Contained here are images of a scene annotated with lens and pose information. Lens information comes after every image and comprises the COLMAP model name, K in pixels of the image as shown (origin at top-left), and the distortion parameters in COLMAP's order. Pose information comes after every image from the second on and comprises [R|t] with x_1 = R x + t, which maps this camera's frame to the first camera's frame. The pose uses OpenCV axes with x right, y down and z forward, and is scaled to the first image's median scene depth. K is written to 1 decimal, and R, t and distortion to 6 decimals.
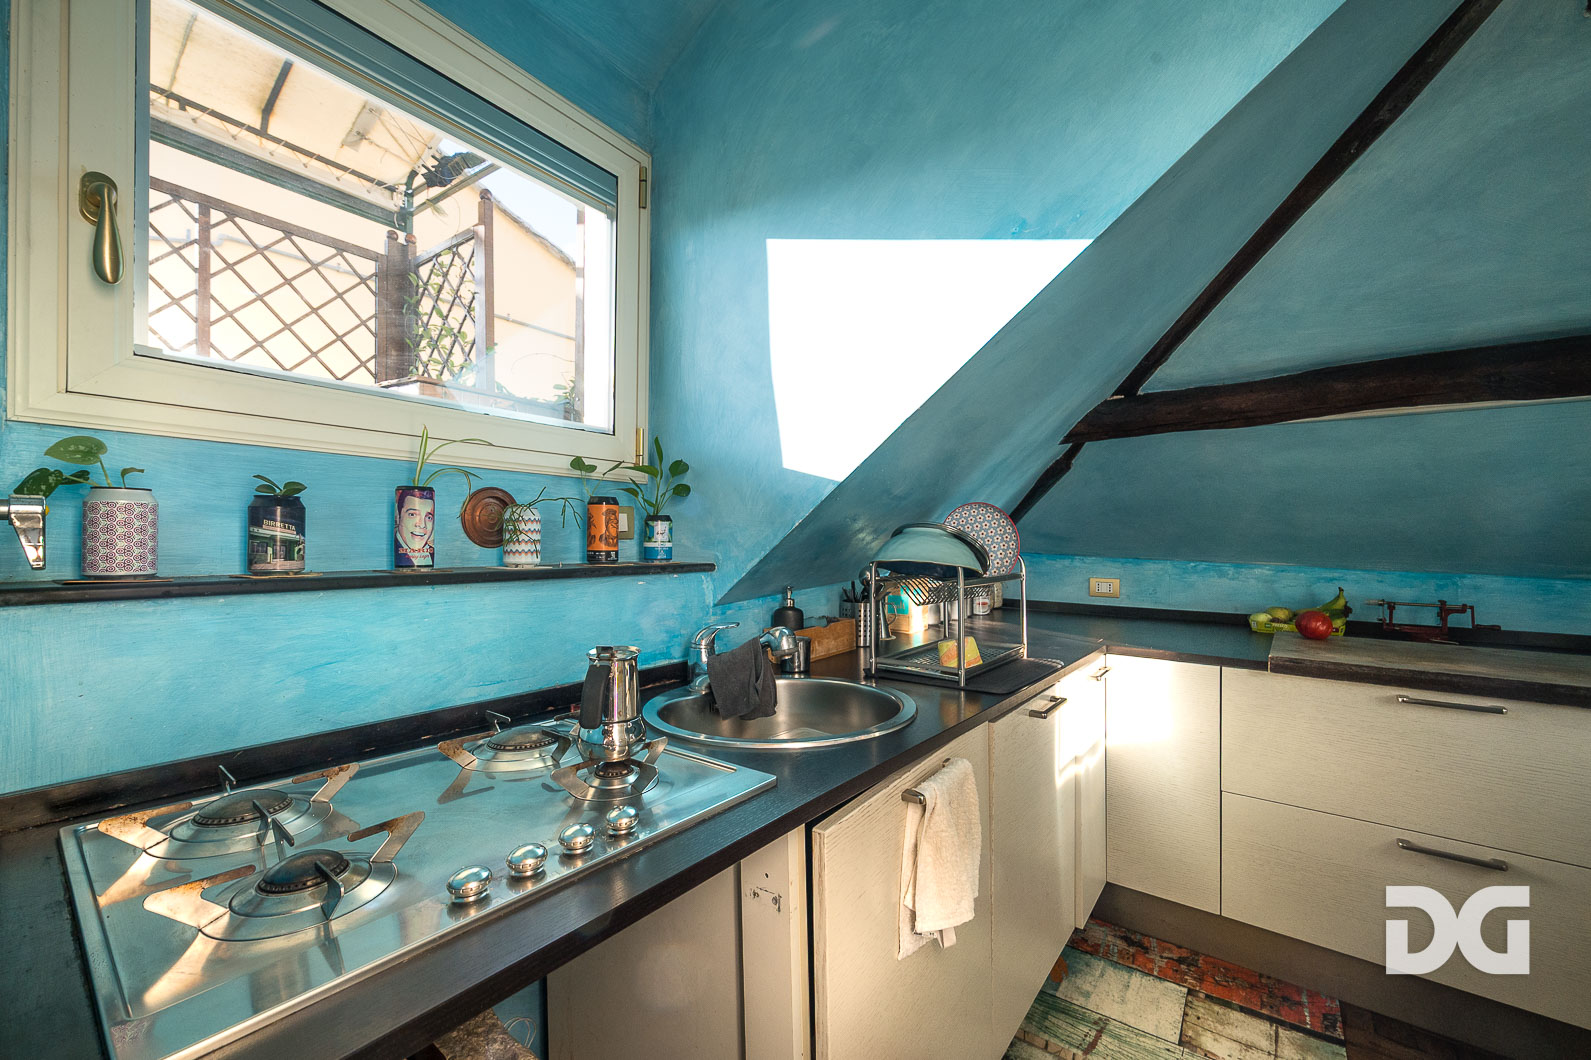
lens RADIAL K [[651.4, 0, 799.2], [0, 651.4, 529.9], [0, 0, 1]] dist [0.003855, 0.001359]
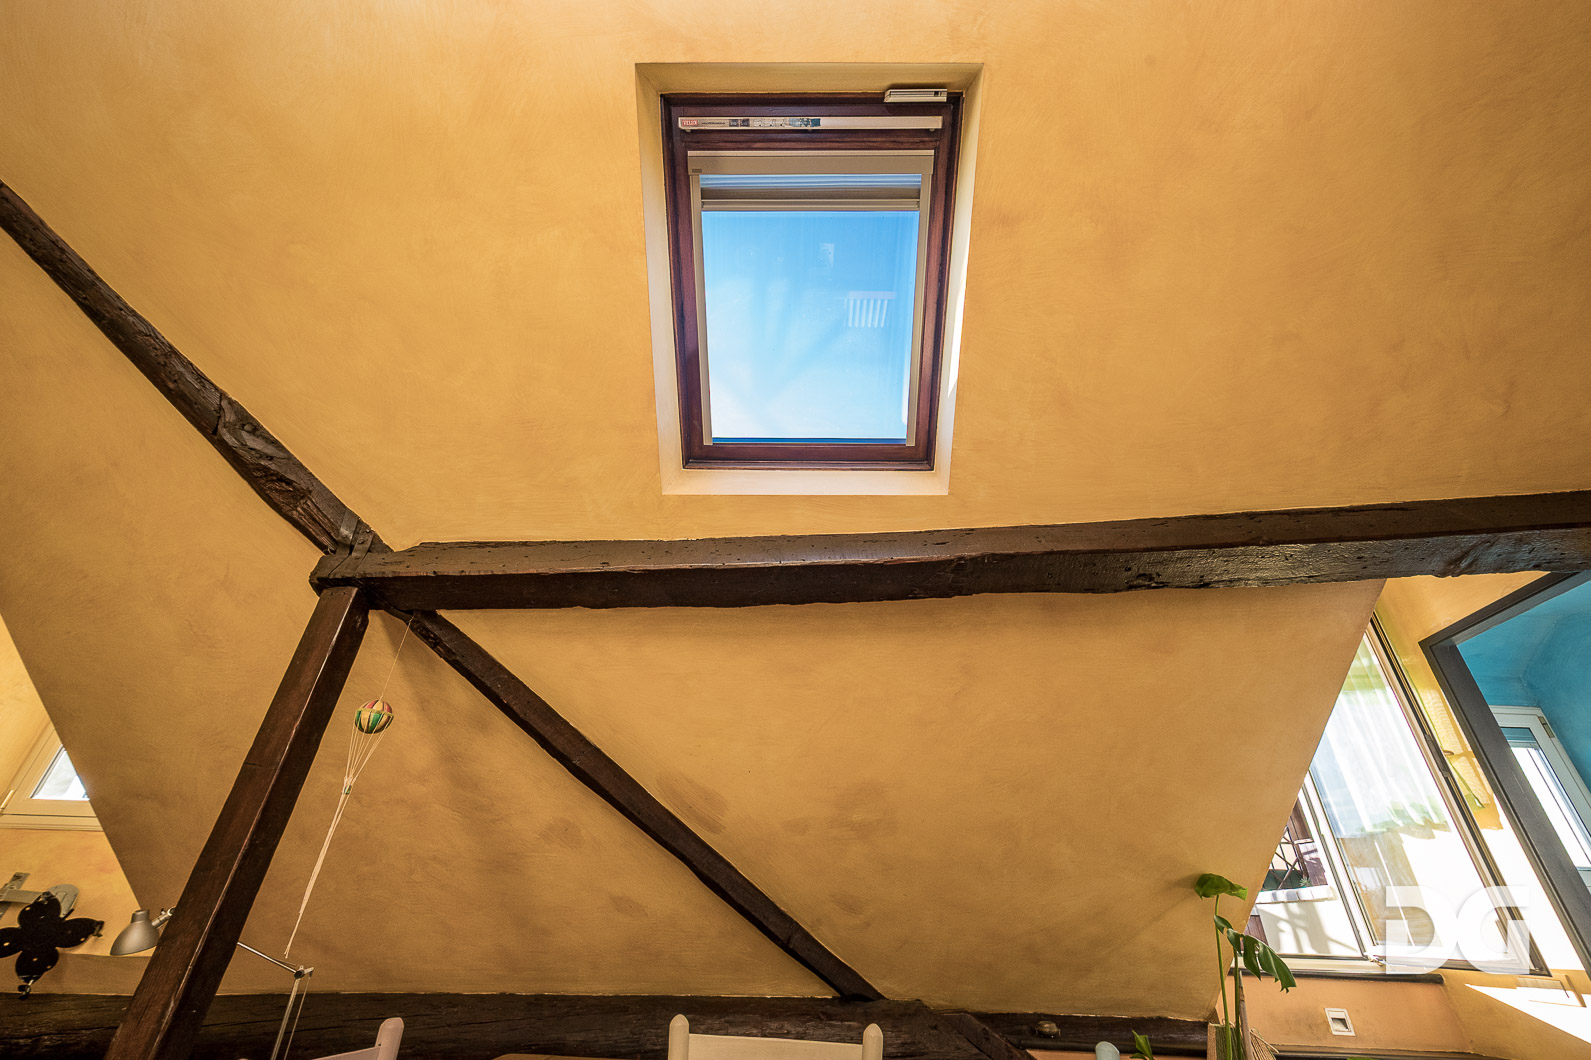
lens RADIAL K [[651.4, 0, 802.3], [0, 651.4, 537.9], [0, 0, 1]] dist [0.003855, 0.001359]
pose [[0.582937, -0.423897, -0.693178, 0.028648], [-0.007677, 0.850212, -0.526384, 0.019472], [0.812481, 0.312170, 0.492366, -0.876913]]
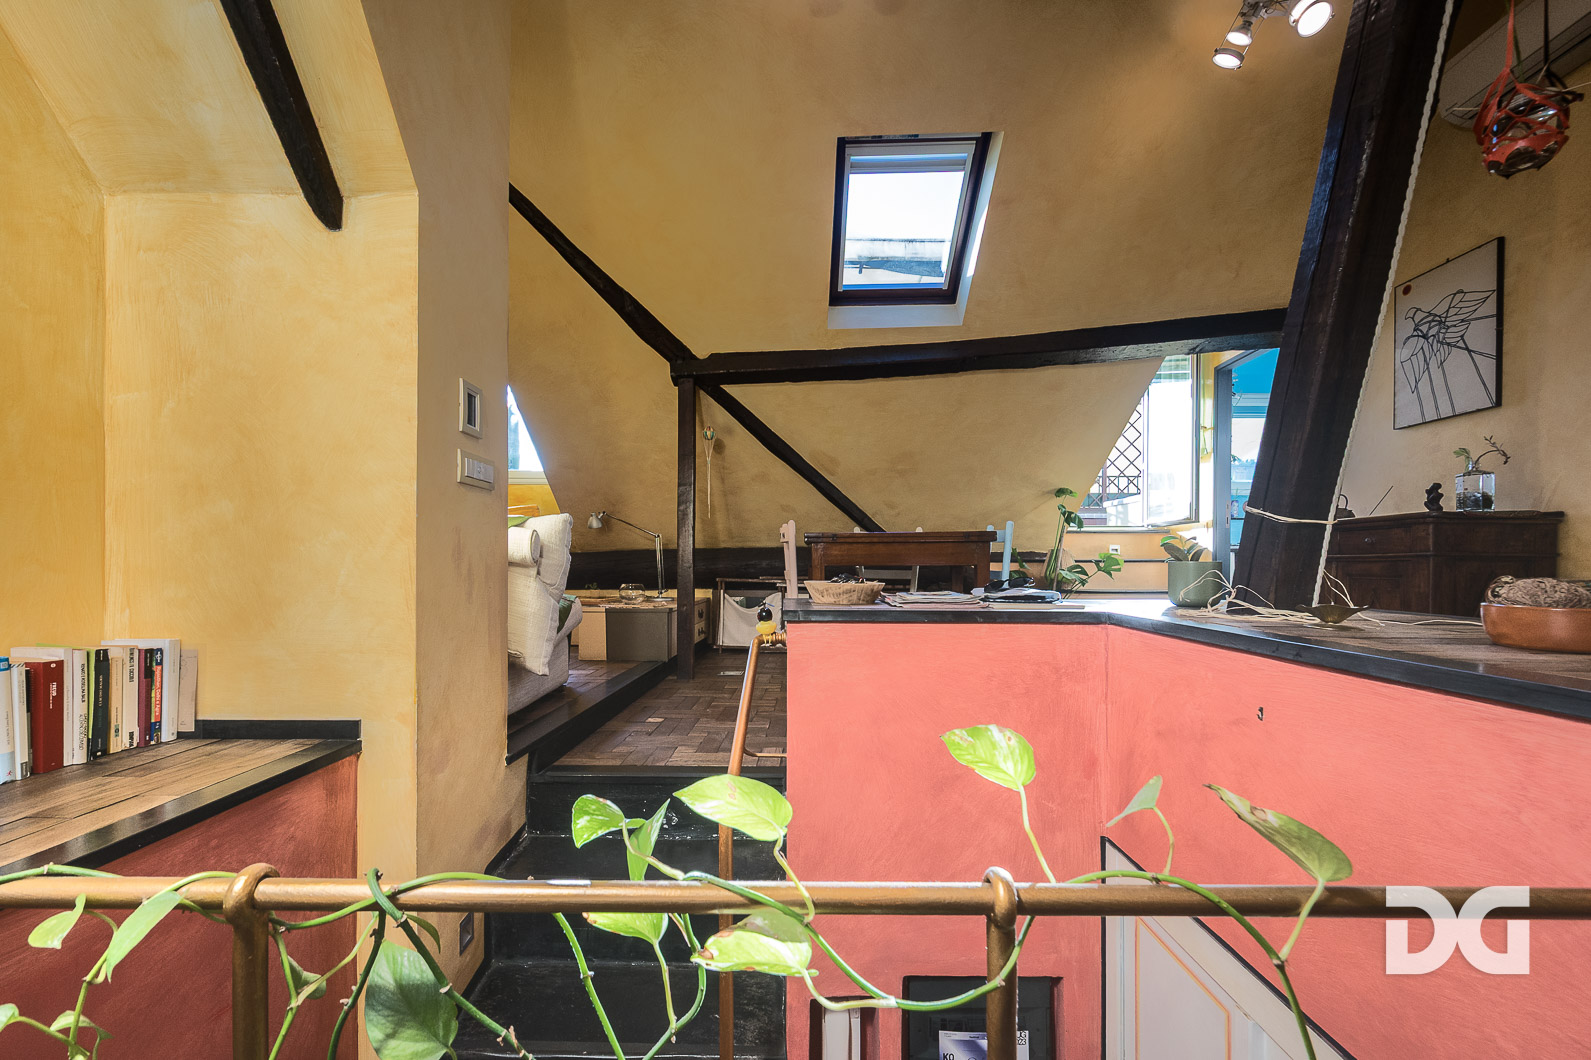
lens RADIAL K [[651.4, 0, 773.5], [0, 651.4, 568.7], [0, 0, 1]] dist [0.003855, 0.001359]
pose [[0.564095, -0.008704, -0.825664, 0.434888], [0.016301, 0.999867, 0.000597, 0.112532], [0.825549, -0.013796, 0.564162, -1.374337]]
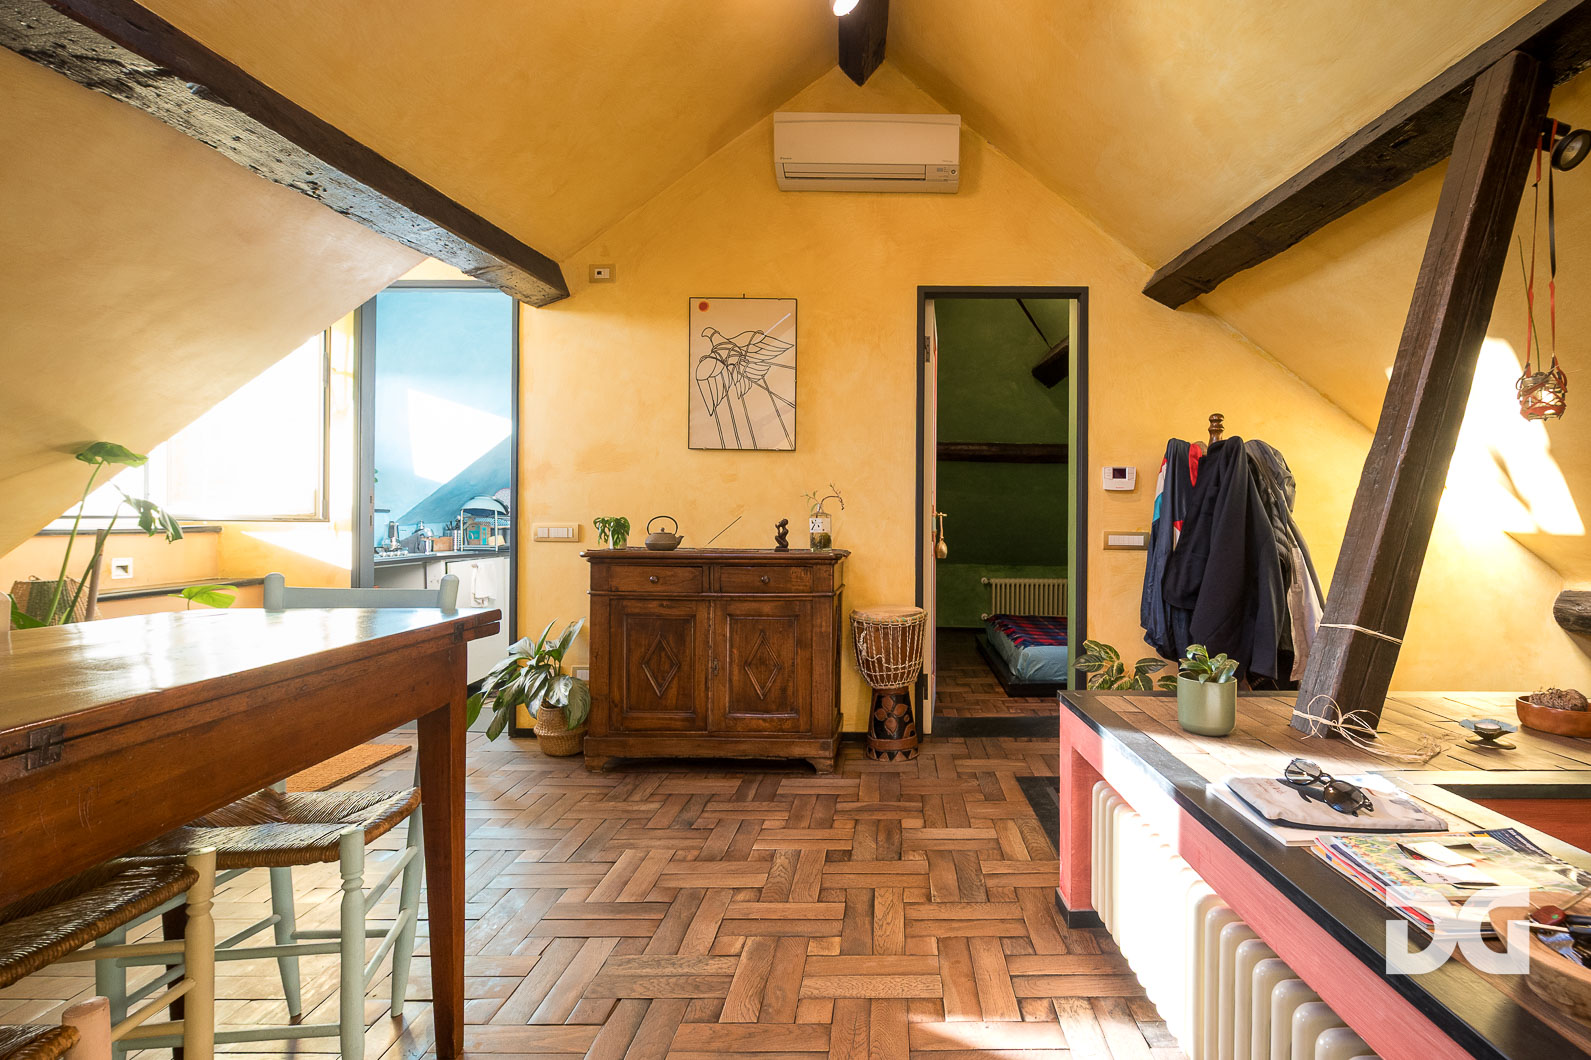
lens RADIAL K [[735.8, 0, 898.7], [0, 735.8, 530.1], [0, 0, 1]] dist [-0.003445, 0.000608]
pose [[0.777310, -0.017969, 0.628861, -0.168527], [-0.002316, 0.999504, 0.031422, 0.016423], [-0.629114, -0.025881, 0.776882, -1.088549]]
